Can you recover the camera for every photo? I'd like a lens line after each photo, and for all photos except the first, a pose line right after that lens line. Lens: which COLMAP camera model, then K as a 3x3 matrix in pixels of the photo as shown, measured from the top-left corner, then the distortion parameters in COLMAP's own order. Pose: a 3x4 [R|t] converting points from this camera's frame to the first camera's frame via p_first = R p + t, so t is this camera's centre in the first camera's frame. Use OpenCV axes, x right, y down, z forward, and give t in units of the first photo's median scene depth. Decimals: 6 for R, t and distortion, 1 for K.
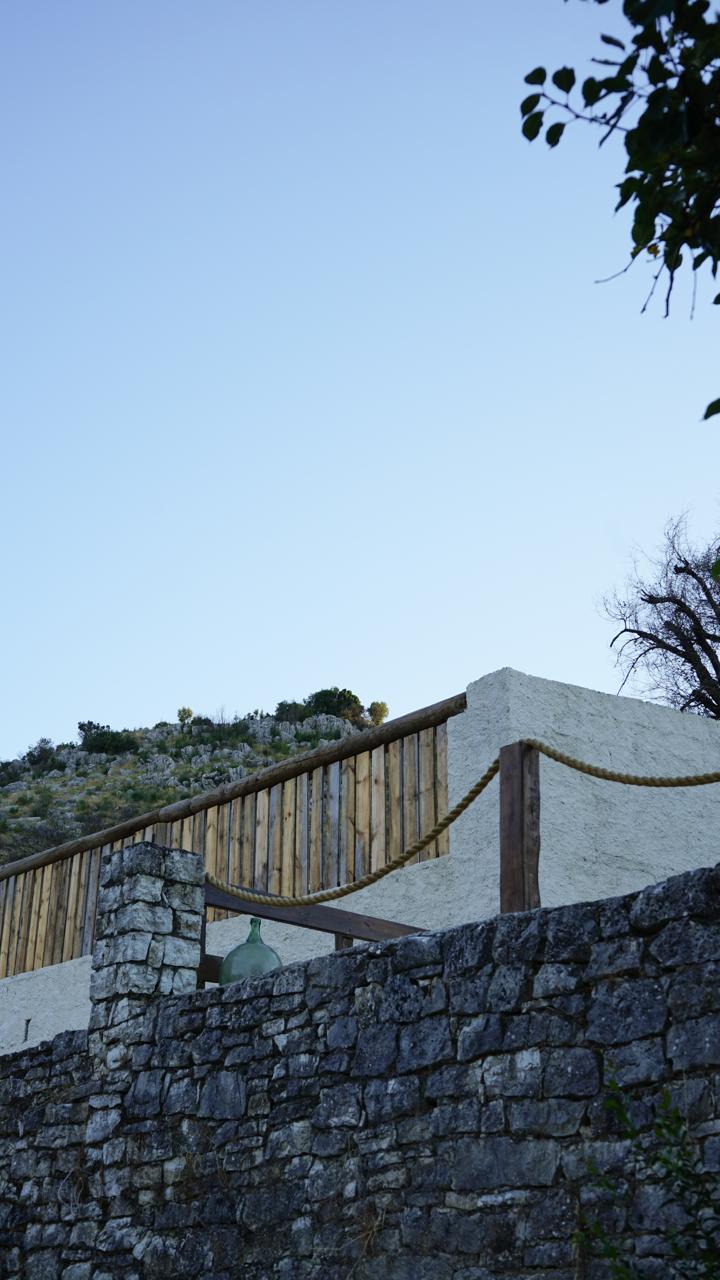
lens RADIAL K [[1595.8, 0, 360.0], [0, 1595.8, 640.0], [0, 0, 1]] dist [0.001607, -0.023642]
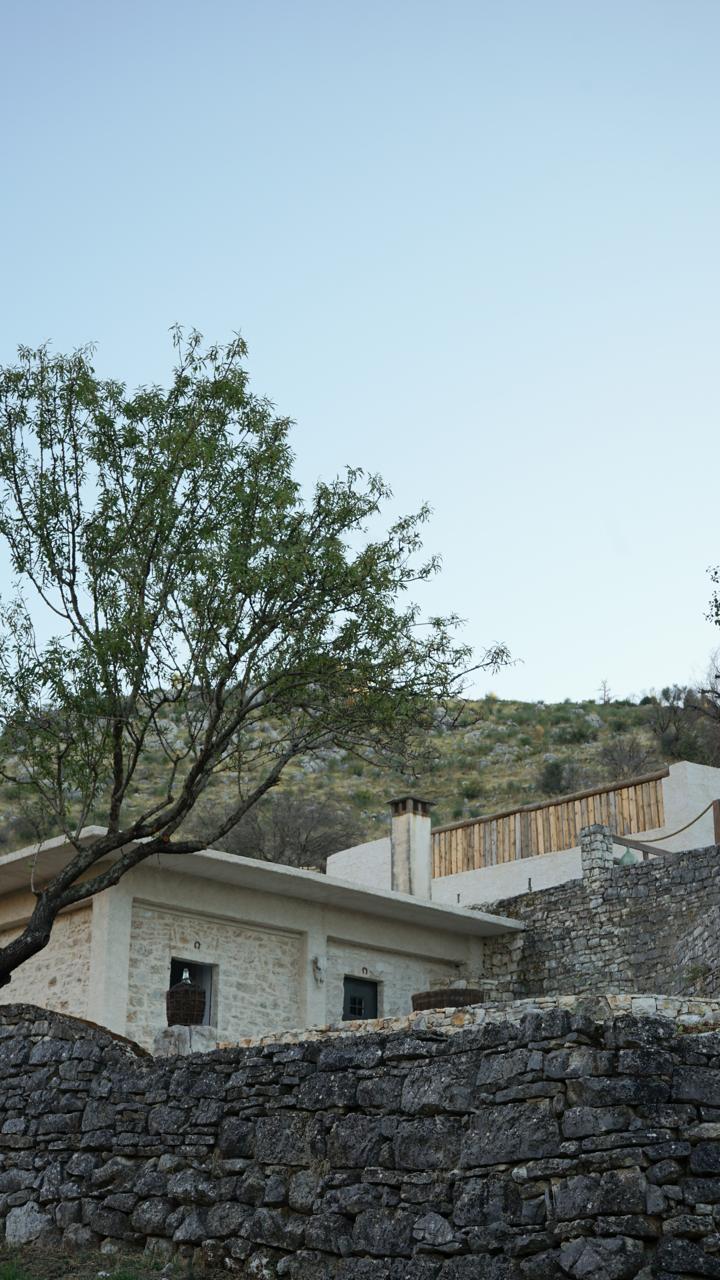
lens RADIAL K [[1595.8, 0, 360.0], [0, 1595.8, 640.0], [0, 0, 1]] dist [0.001607, -0.023642]
pose [[0.999616, 0.005429, 0.027188, -0.541692], [-0.006146, 0.999634, 0.026360, -0.258890], [-0.027035, -0.026516, 0.999283, -1.747688]]
